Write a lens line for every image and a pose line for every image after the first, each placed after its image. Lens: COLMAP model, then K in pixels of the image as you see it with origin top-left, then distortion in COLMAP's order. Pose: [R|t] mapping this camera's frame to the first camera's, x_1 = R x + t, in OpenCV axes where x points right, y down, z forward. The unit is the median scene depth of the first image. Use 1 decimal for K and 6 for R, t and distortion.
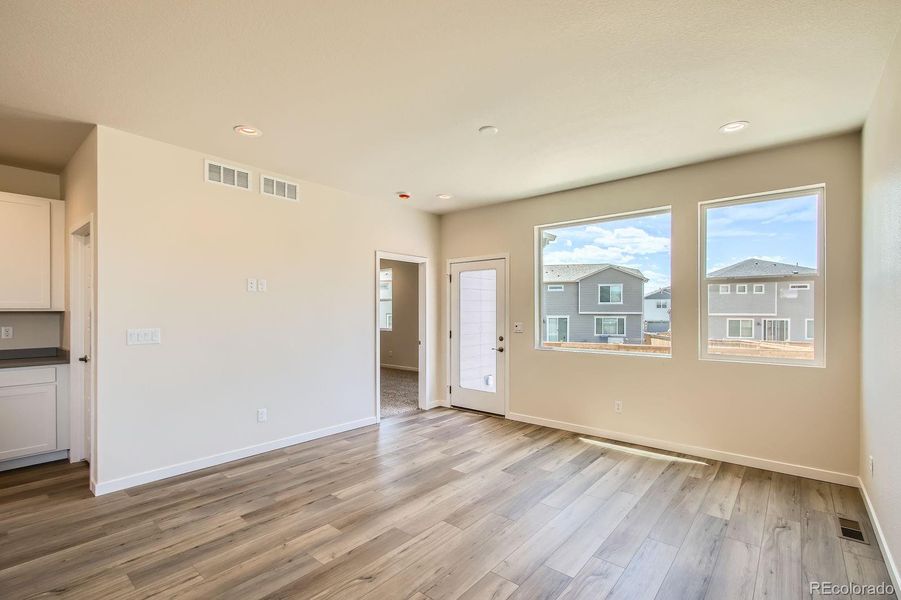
lens RADIAL K [[412.9, 0, 455.0], [0, 412.9, 309.1], [0, 0, 1]] dist [0.002982, -0.002020]
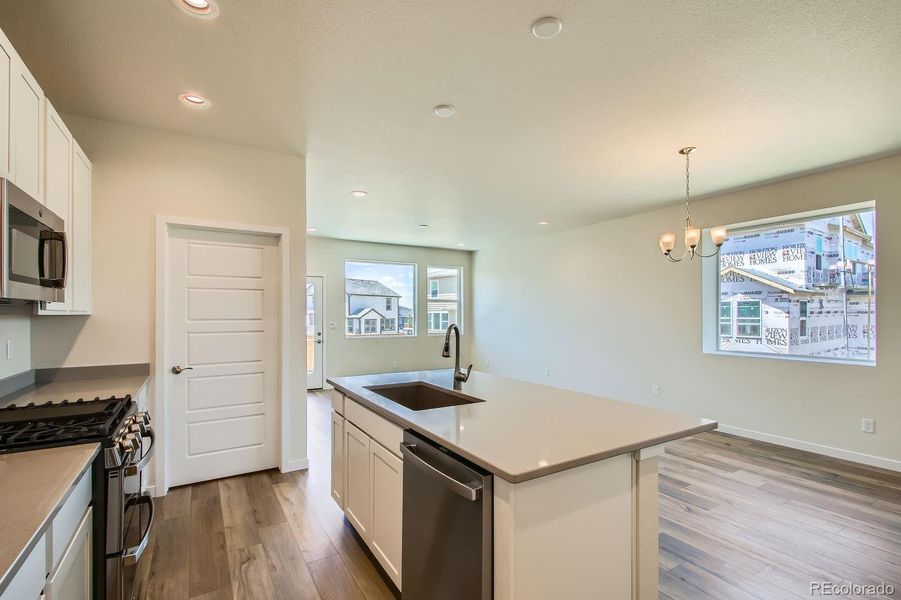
lens RADIAL K [[412.9, 0, 448.8], [0, 412.9, 306.7], [0, 0, 1]] dist [0.002982, -0.002020]
pose [[0.331039, 0.014671, 0.943503, -1.440062], [-0.002012, 0.999888, -0.014842, -0.000340], [-0.943615, 0.003015, 0.331032, 0.164485]]
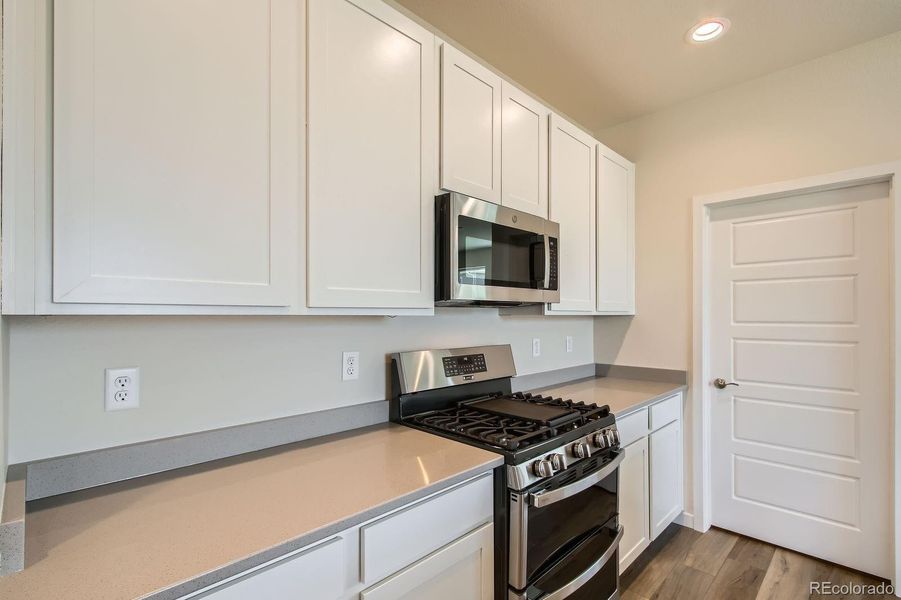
lens RADIAL K [[412.9, 0, 454.3], [0, 412.9, 313.6], [0, 0, 1]] dist [0.002982, -0.002020]
pose [[0.995282, -0.001175, -0.097015, -1.204943], [0.001133, 0.999999, -0.000488, 0.001742], [0.097016, 0.000376, 0.995283, 0.244380]]
